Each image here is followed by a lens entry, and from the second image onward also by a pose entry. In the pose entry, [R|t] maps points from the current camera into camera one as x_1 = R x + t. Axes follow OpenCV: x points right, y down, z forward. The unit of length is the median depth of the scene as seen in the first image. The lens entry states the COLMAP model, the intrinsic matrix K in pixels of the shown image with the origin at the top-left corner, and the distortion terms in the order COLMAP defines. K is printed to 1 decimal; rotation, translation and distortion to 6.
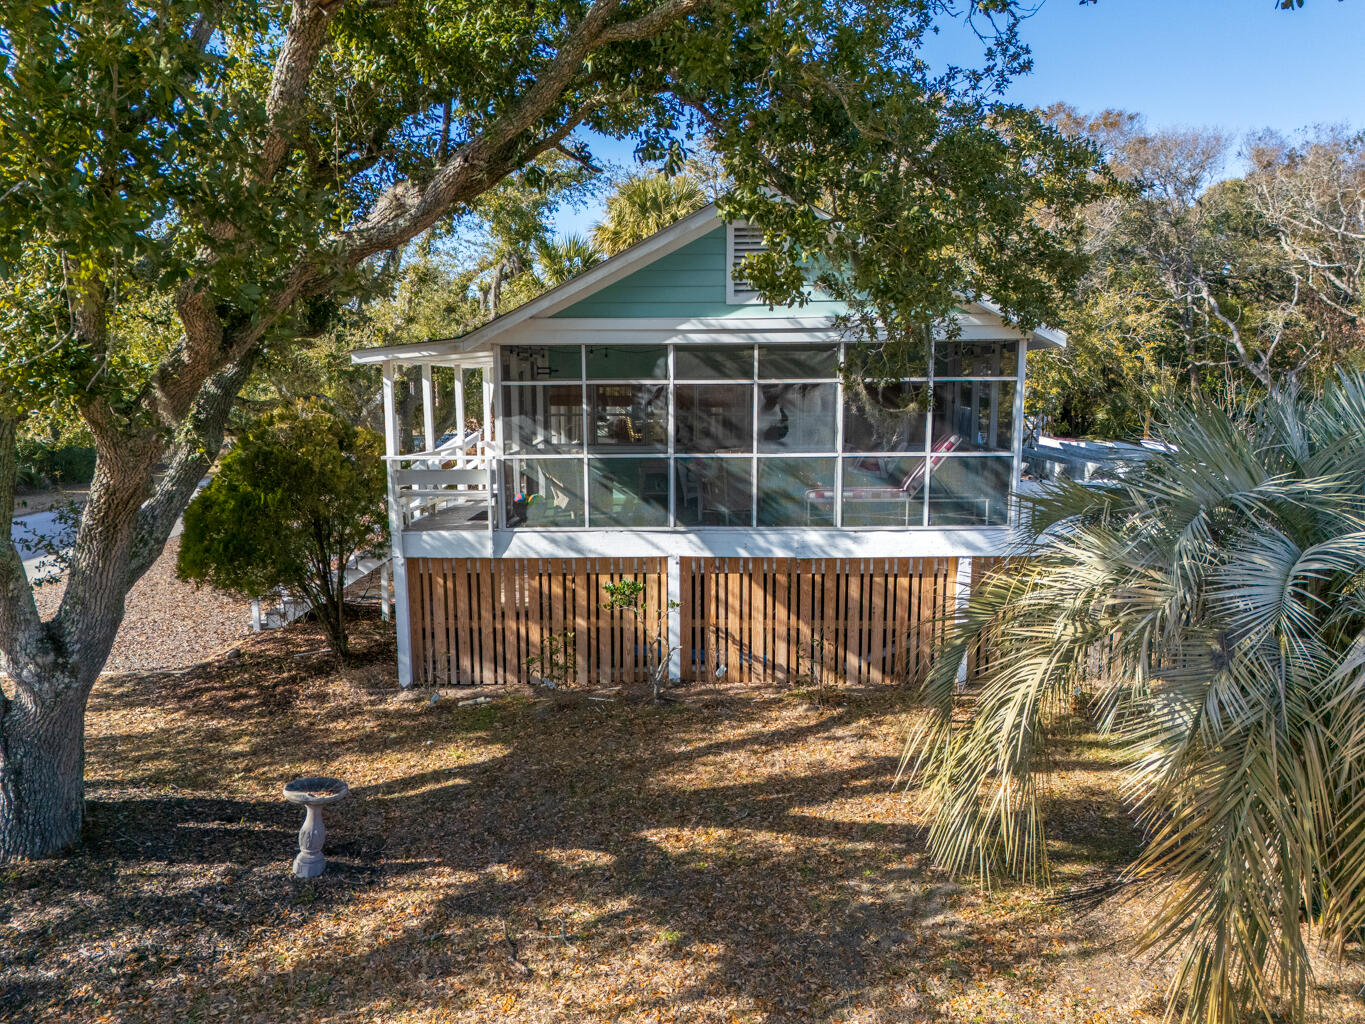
lens RADIAL K [[1006.5, 0, 686.8], [0, 1006.5, 510.3], [0, 0, 1]] dist [0.081470, -0.067880]
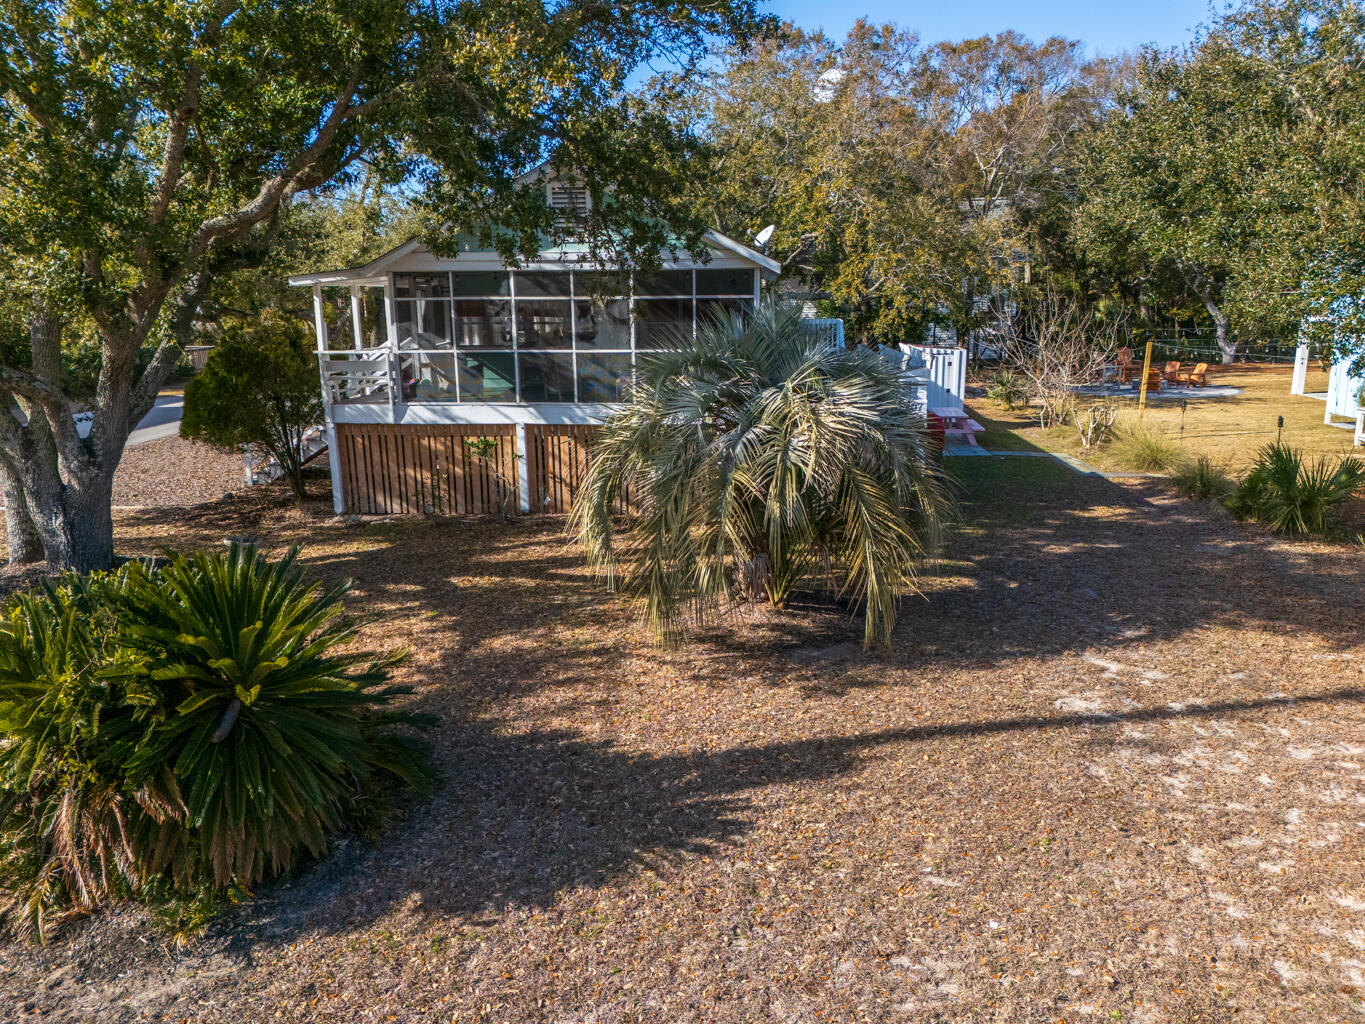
lens RADIAL K [[1006.5, 0, 684.3], [0, 1006.5, 510.9], [0, 0, 1]] dist [0.081470, -0.067880]
pose [[0.998577, 0.006283, -0.052966, 0.297296], [-0.002010, 0.996765, 0.080352, 0.054690], [0.053300, -0.080131, 0.995358, -0.419459]]
